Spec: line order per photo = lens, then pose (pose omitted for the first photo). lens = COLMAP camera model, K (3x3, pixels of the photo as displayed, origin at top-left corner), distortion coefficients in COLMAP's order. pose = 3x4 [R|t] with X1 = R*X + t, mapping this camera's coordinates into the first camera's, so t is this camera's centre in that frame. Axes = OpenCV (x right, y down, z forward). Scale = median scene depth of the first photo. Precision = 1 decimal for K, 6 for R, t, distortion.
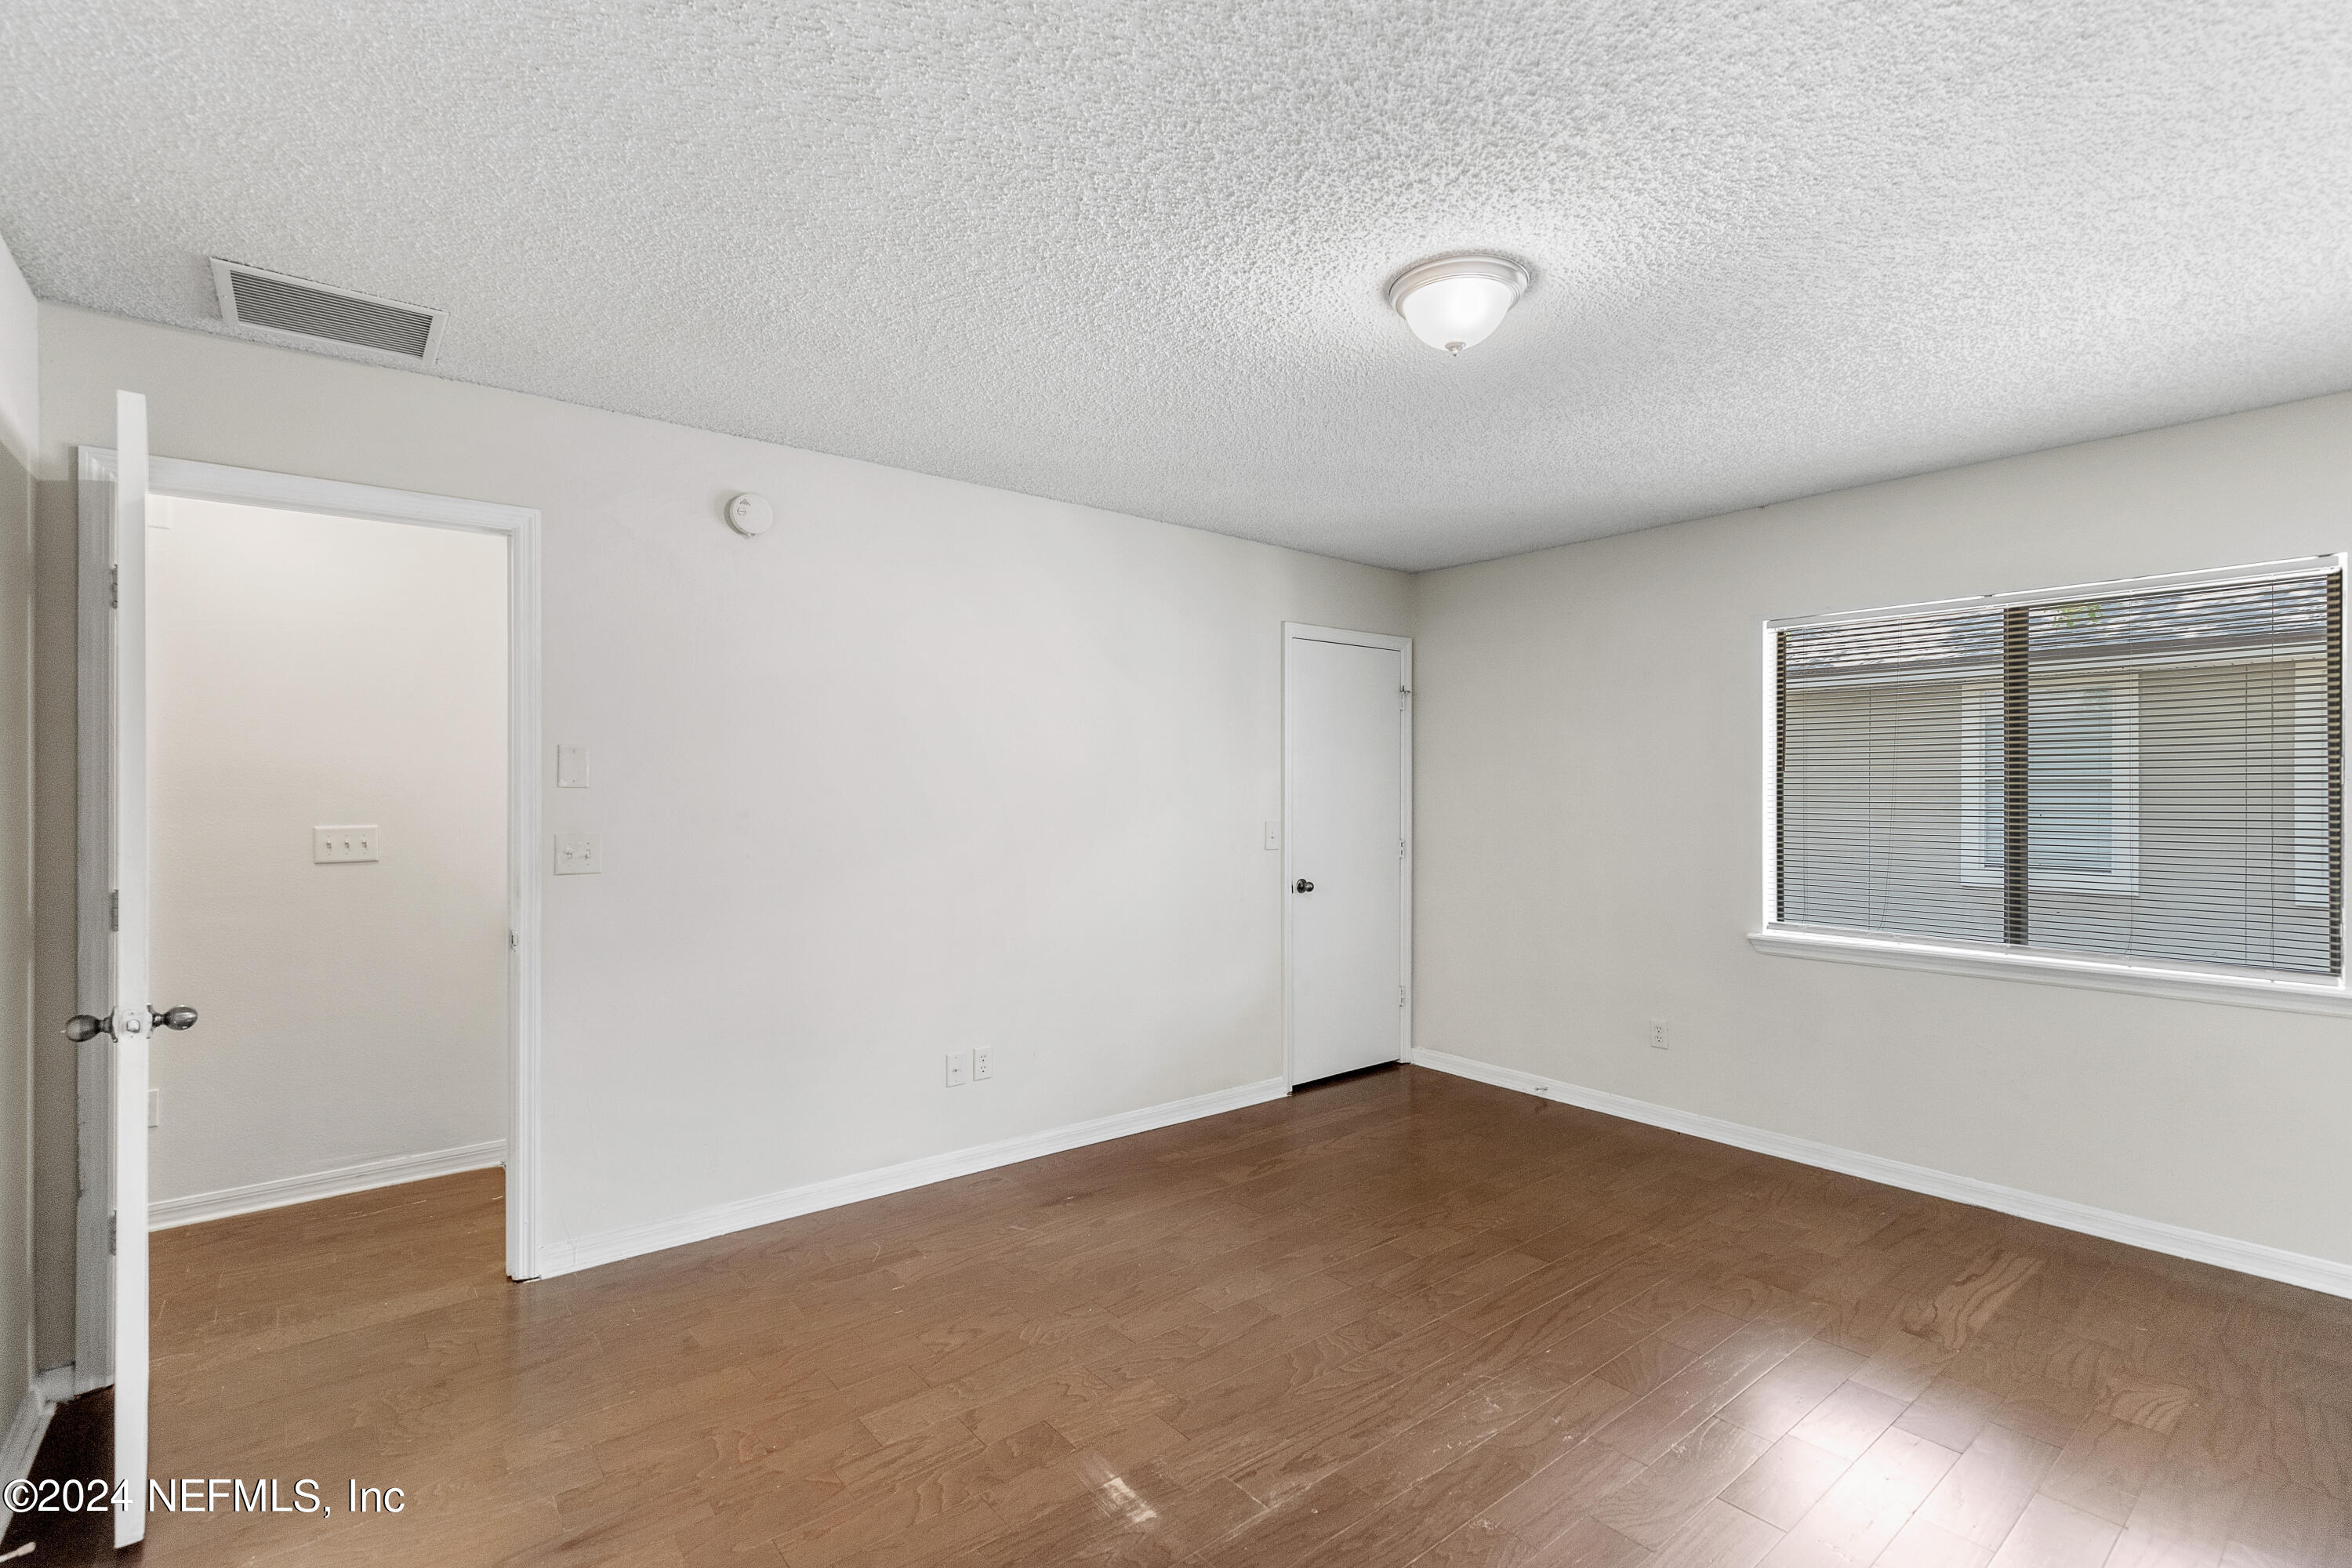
lens RADIAL K [[1062.4, 0, 1169.4], [0, 1062.4, 788.3], [0, 0, 1]] dist [0.010535, -0.002657]
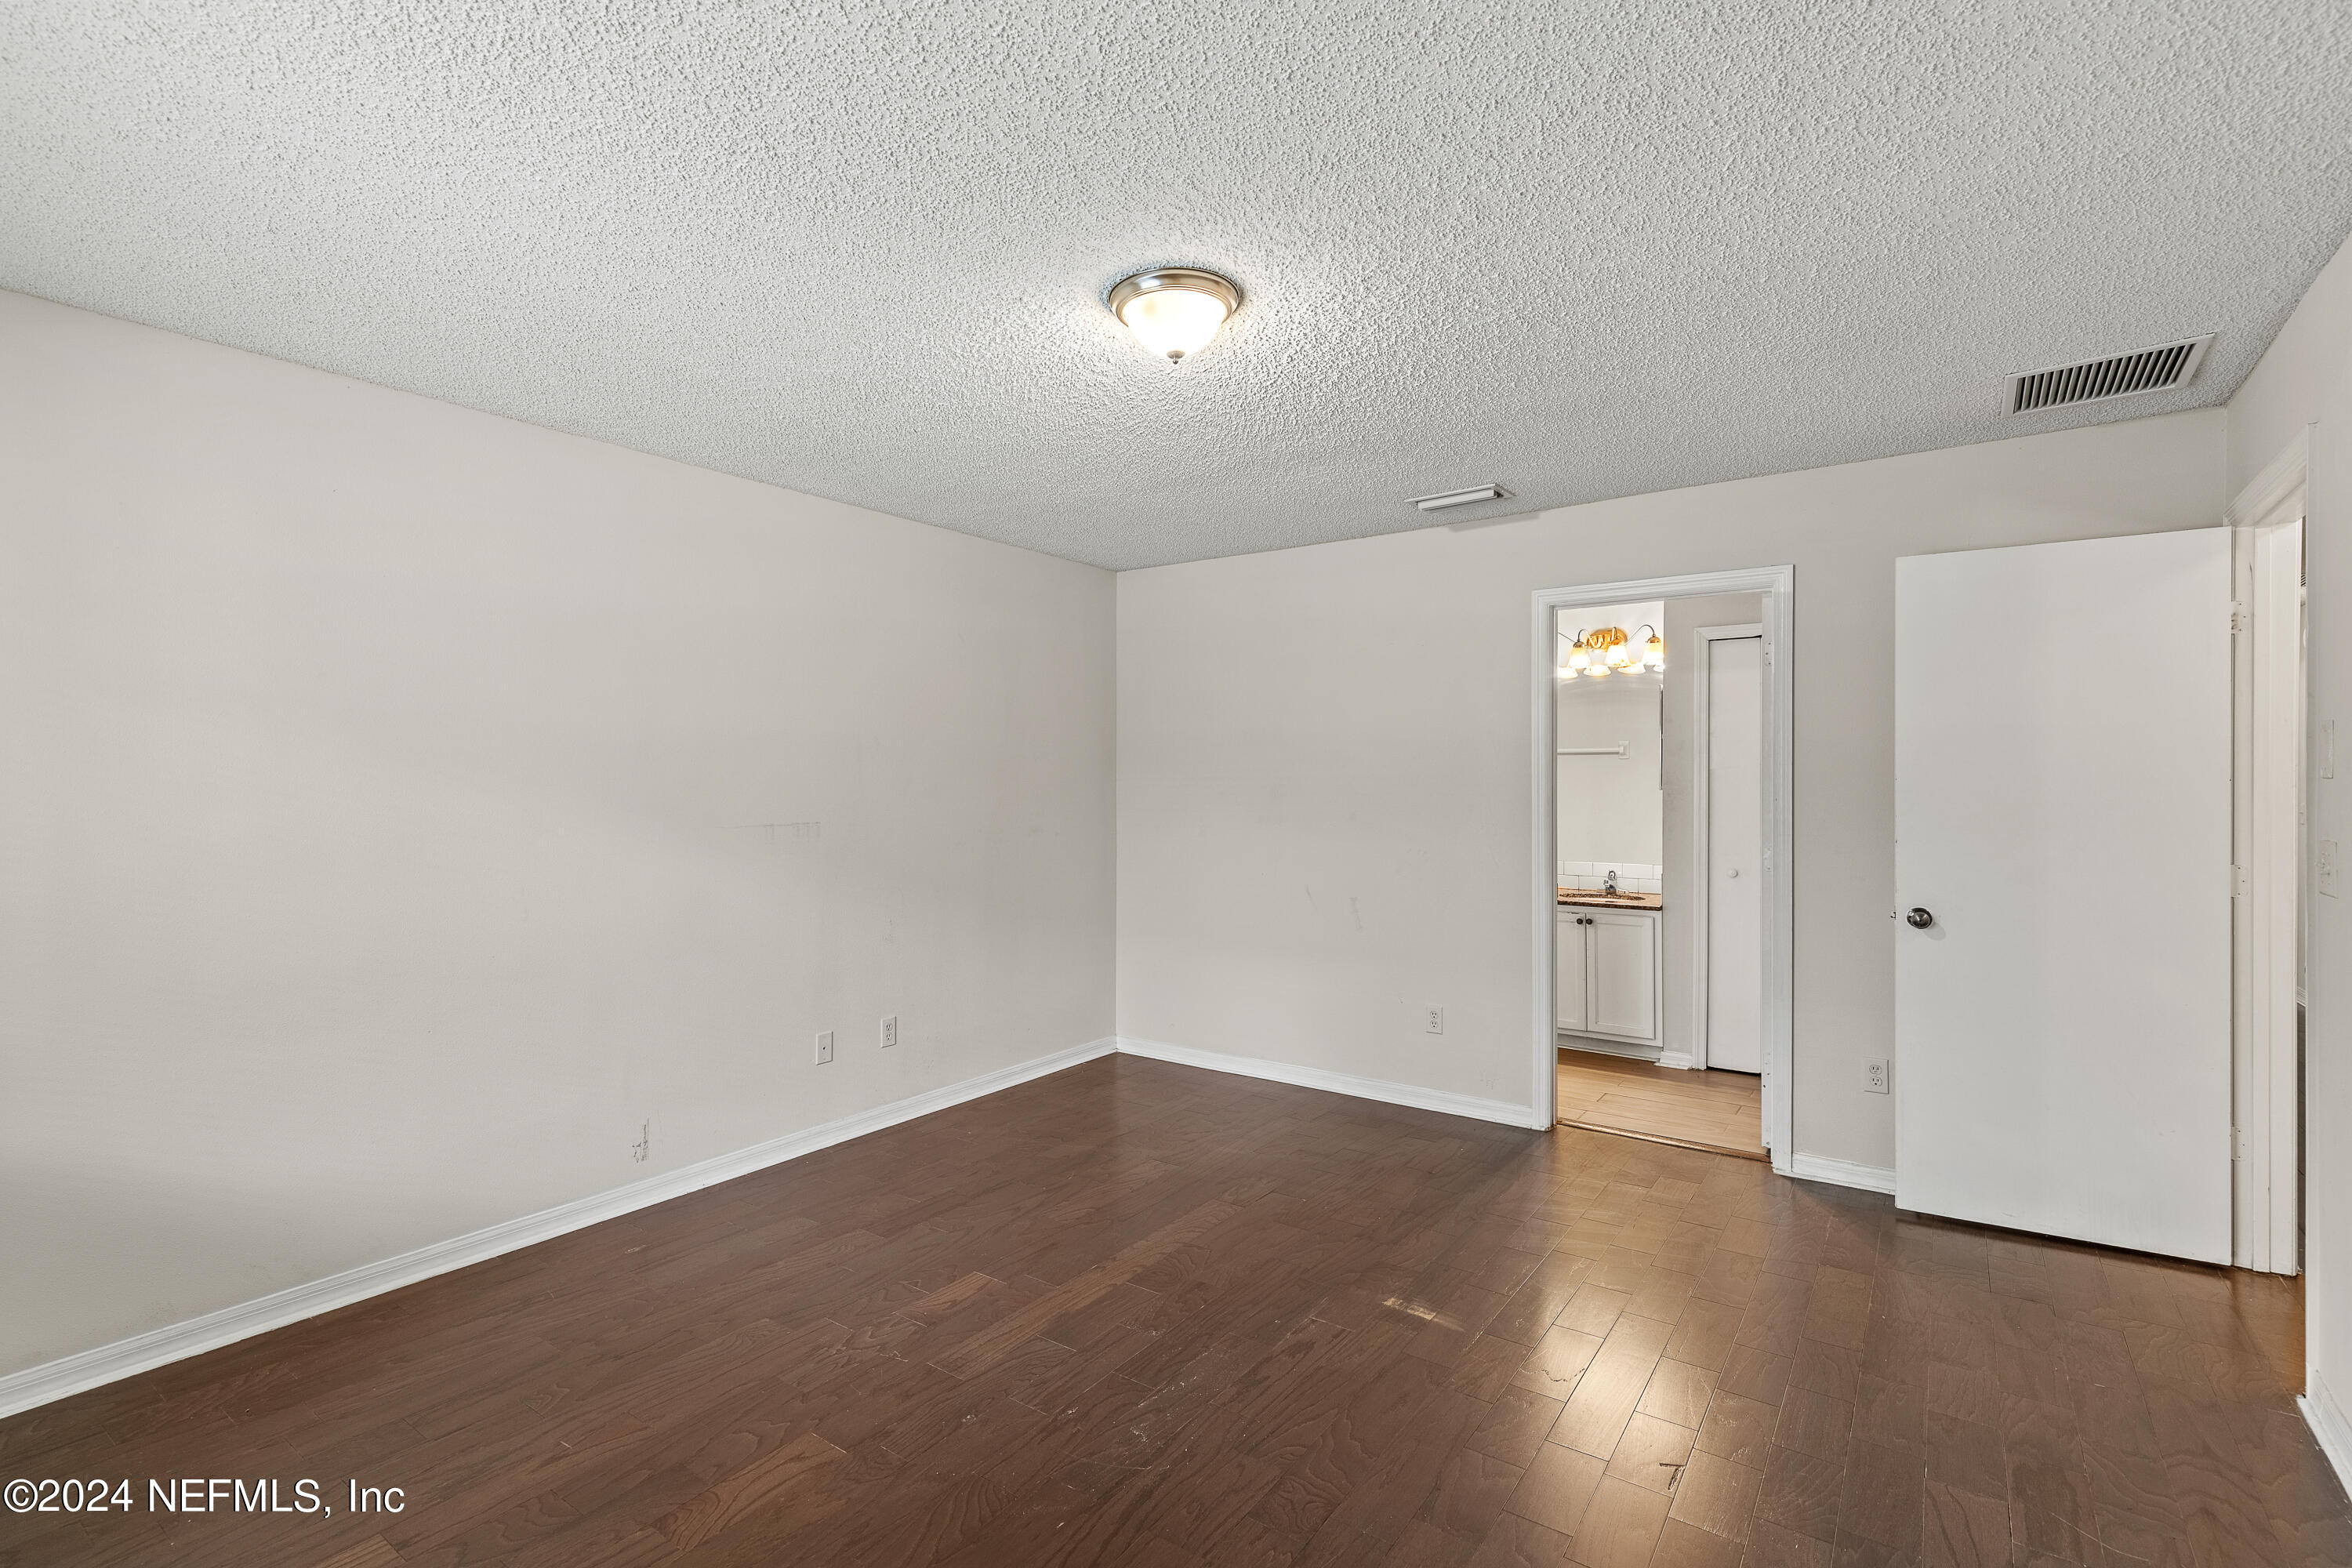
lens RADIAL K [[1062.4, 0, 1187.9], [0, 1062.4, 785.2], [0, 0, 1]] dist [0.010535, -0.002657]
pose [[-0.959983, -0.000106, -0.280057, 0.410050], [0.000679, 0.999996, -0.002708, 0.006847], [0.280057, -0.002790, -0.959979, 1.495515]]
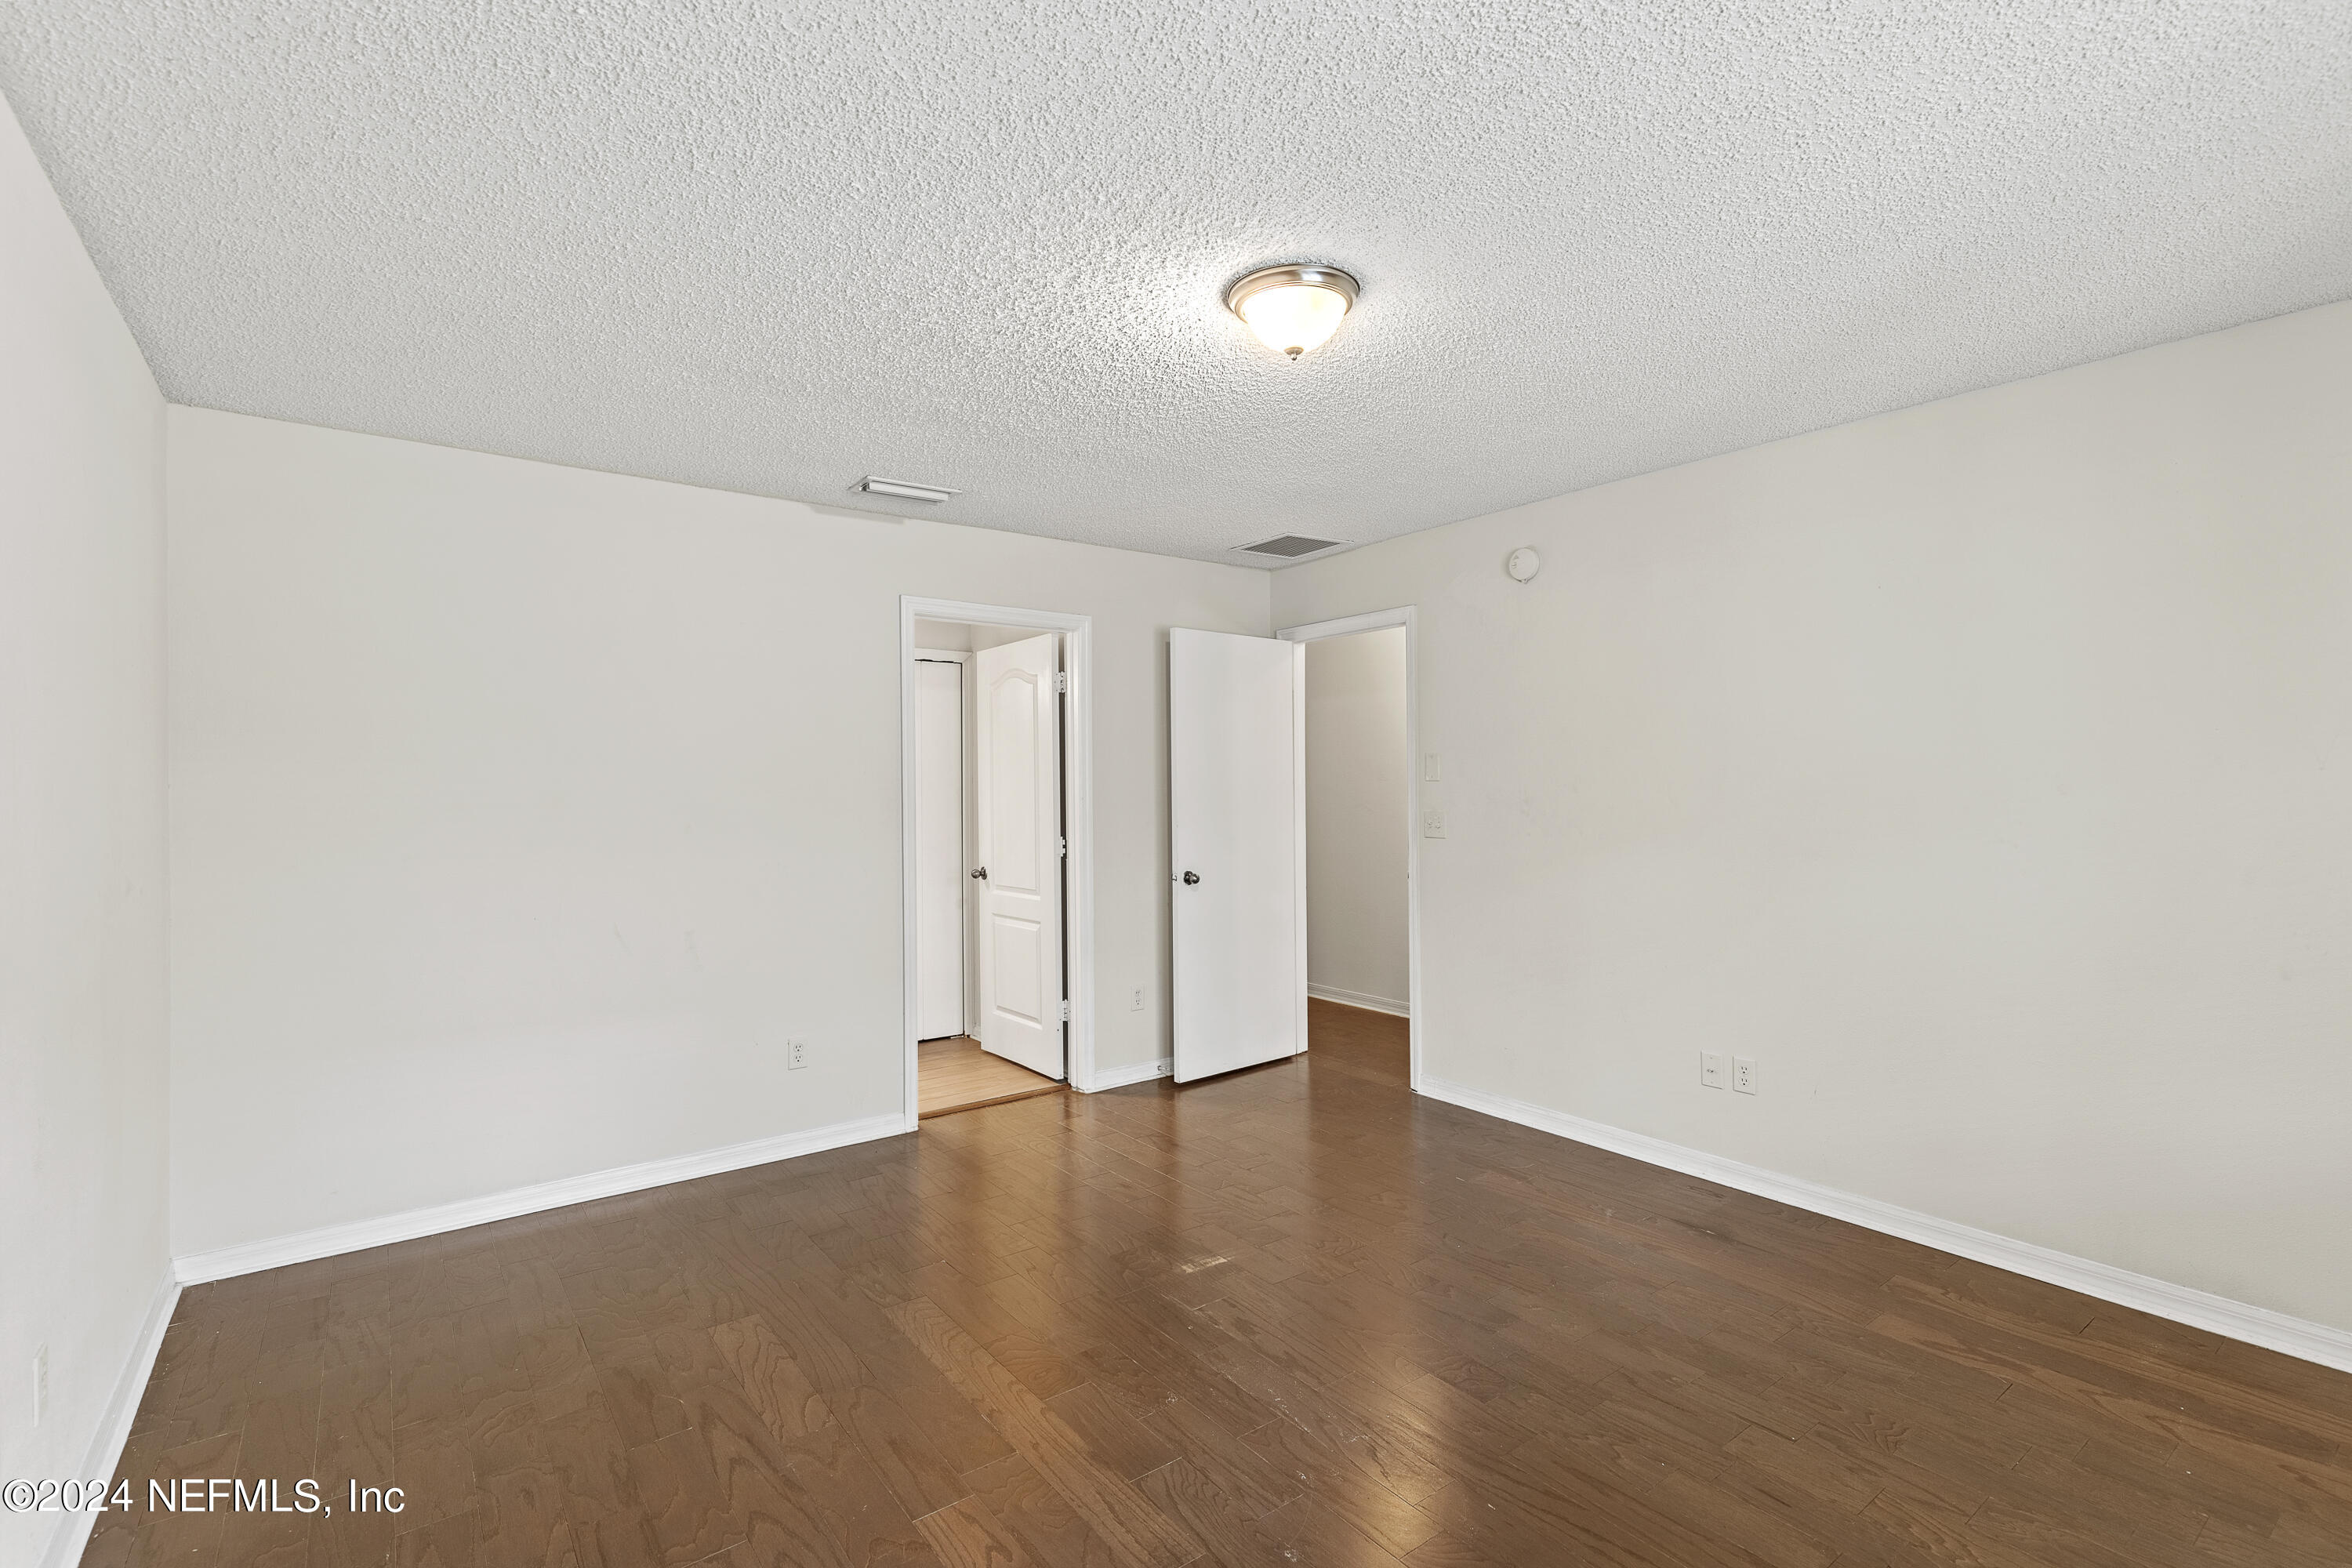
lens RADIAL K [[1062.4, 0, 1174.5], [0, 1062.4, 788.0], [0, 0, 1]] dist [0.010535, -0.002657]
pose [[-0.033836, 0.000543, -0.999427, 0.969800], [0.010979, 0.999940, 0.000171, 0.005023], [0.999367, -0.010967, -0.033840, 0.685907]]
